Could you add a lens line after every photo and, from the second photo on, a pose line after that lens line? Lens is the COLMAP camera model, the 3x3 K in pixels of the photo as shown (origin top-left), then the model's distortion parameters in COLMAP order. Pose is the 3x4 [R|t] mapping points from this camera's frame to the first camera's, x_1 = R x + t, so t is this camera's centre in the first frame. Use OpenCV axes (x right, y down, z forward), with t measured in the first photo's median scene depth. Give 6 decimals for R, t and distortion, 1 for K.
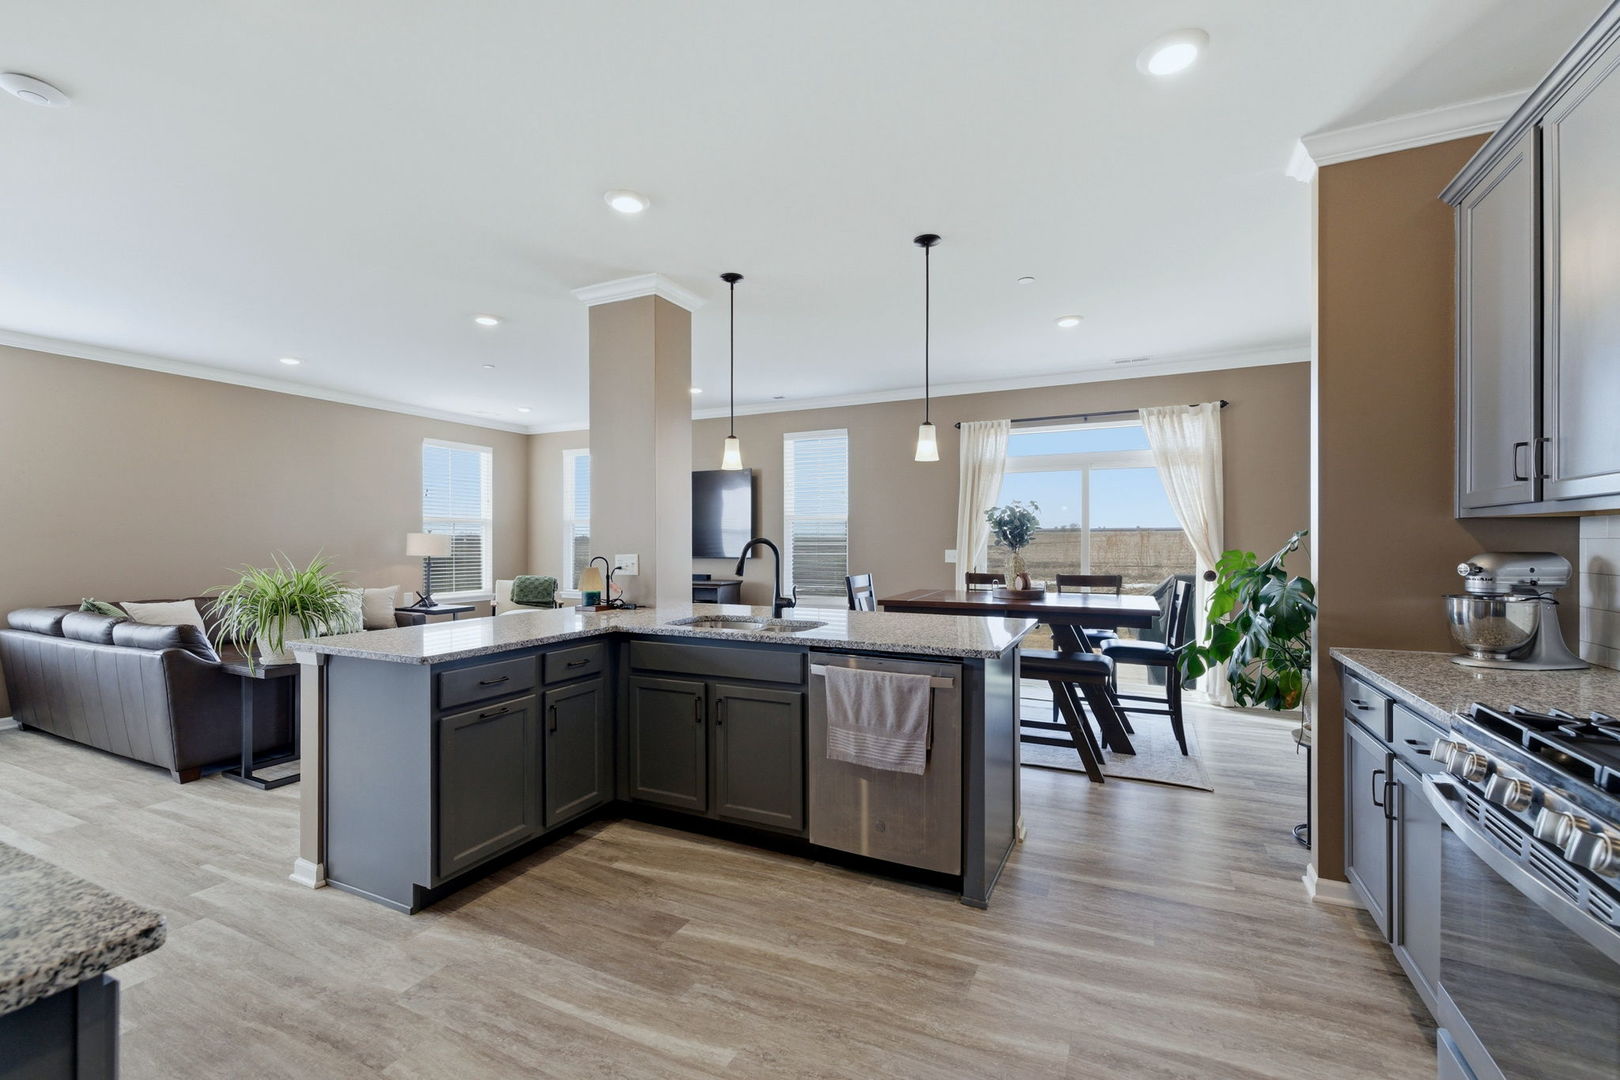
lens RADIAL K [[694.9, 0, 802.4], [0, 694.9, 540.5], [0, 0, 1]] dist [0.002361, -0.000100]
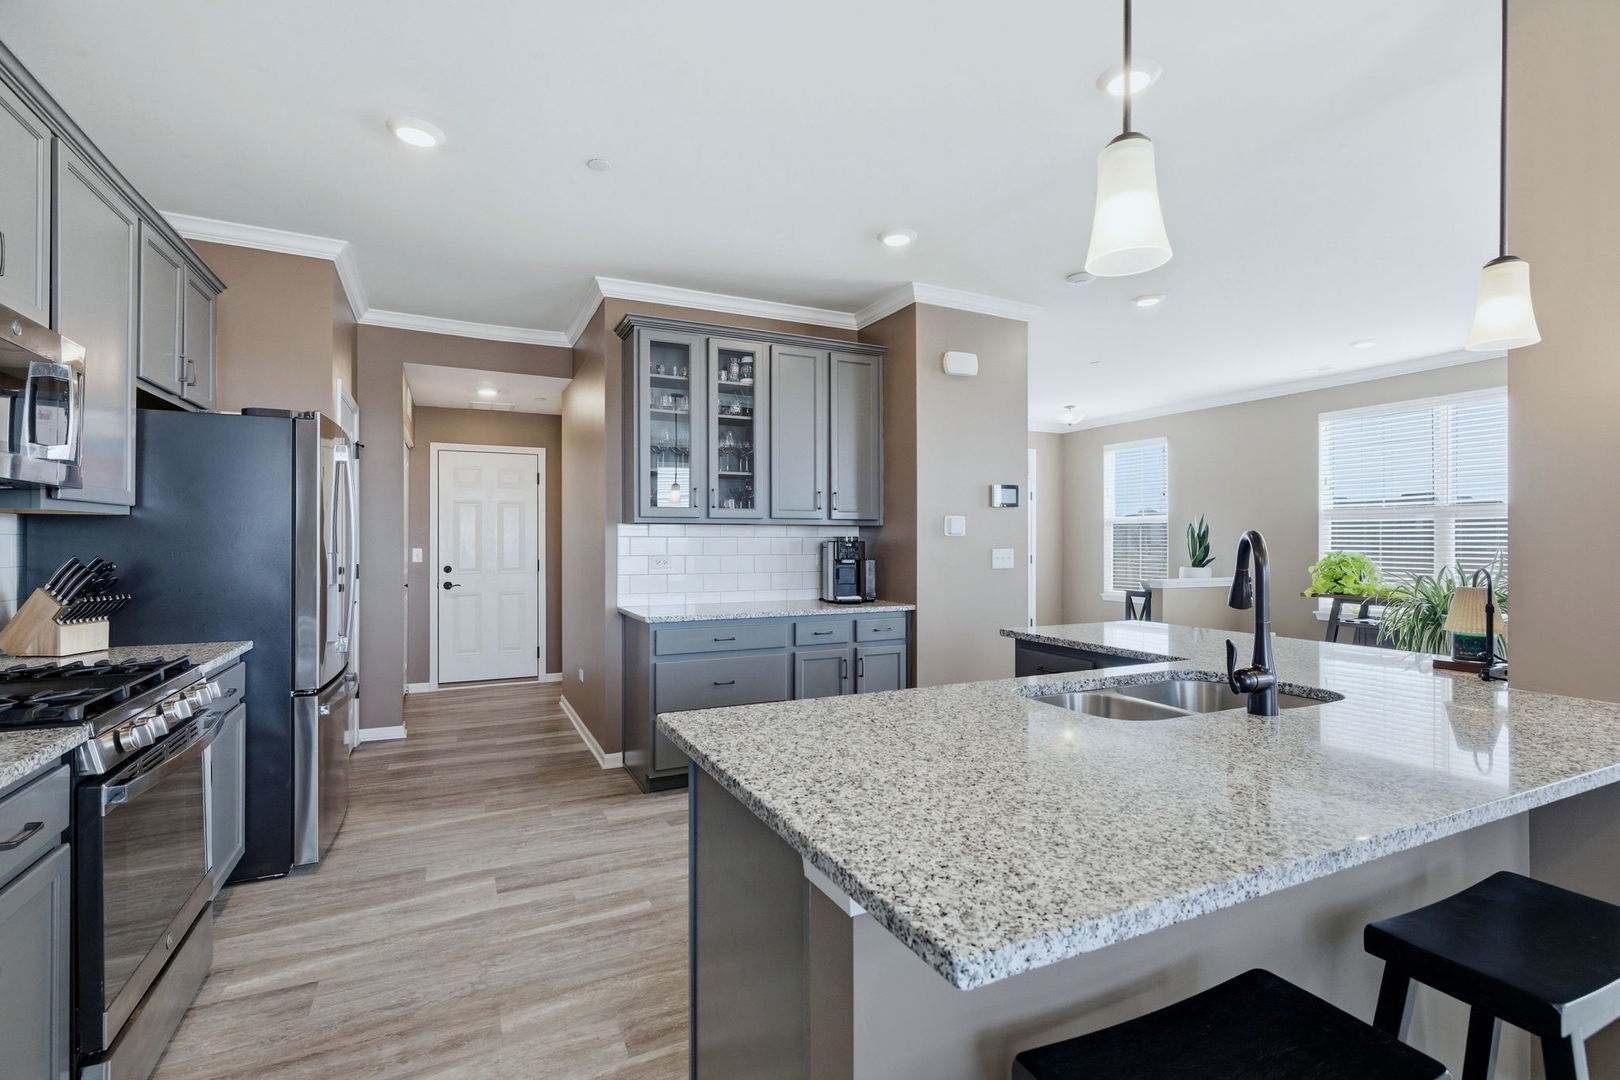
lens RADIAL K [[731.2, 0, 800.0], [0, 731.2, 538.7], [0, 0, 1]] dist [0.000414, 0.000185]
pose [[-0.625478, -0.001141, -0.780241, 0.830562], [-0.002141, 0.999998, 0.000254, 0.004877], [0.780239, 0.001830, -0.625479, 1.763037]]
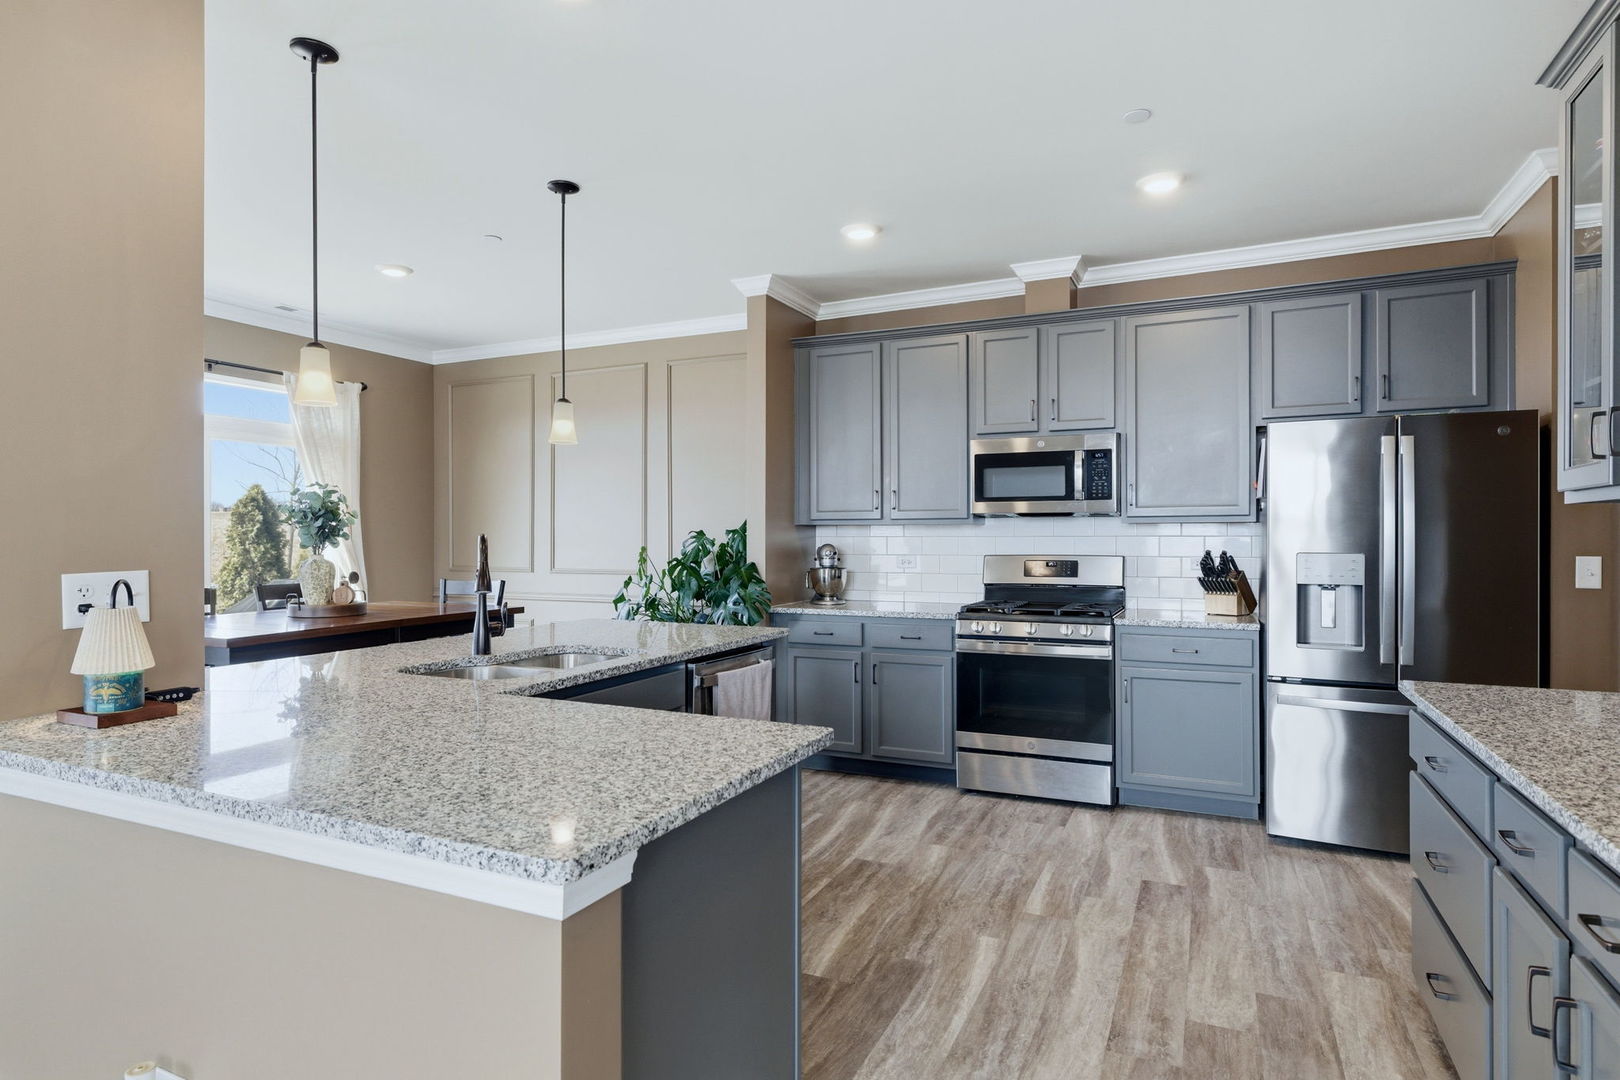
lens RADIAL K [[892.0, 0, 814.2], [0, 892.0, 542.6], [0, 0, 1]] dist [-0.007027, -0.000640]
pose [[-0.034025, -0.006531, 0.999400, -1.493134], [0.003648, 0.999971, 0.006659, 0.000372], [-0.999414, 0.003873, -0.034000, 1.184985]]
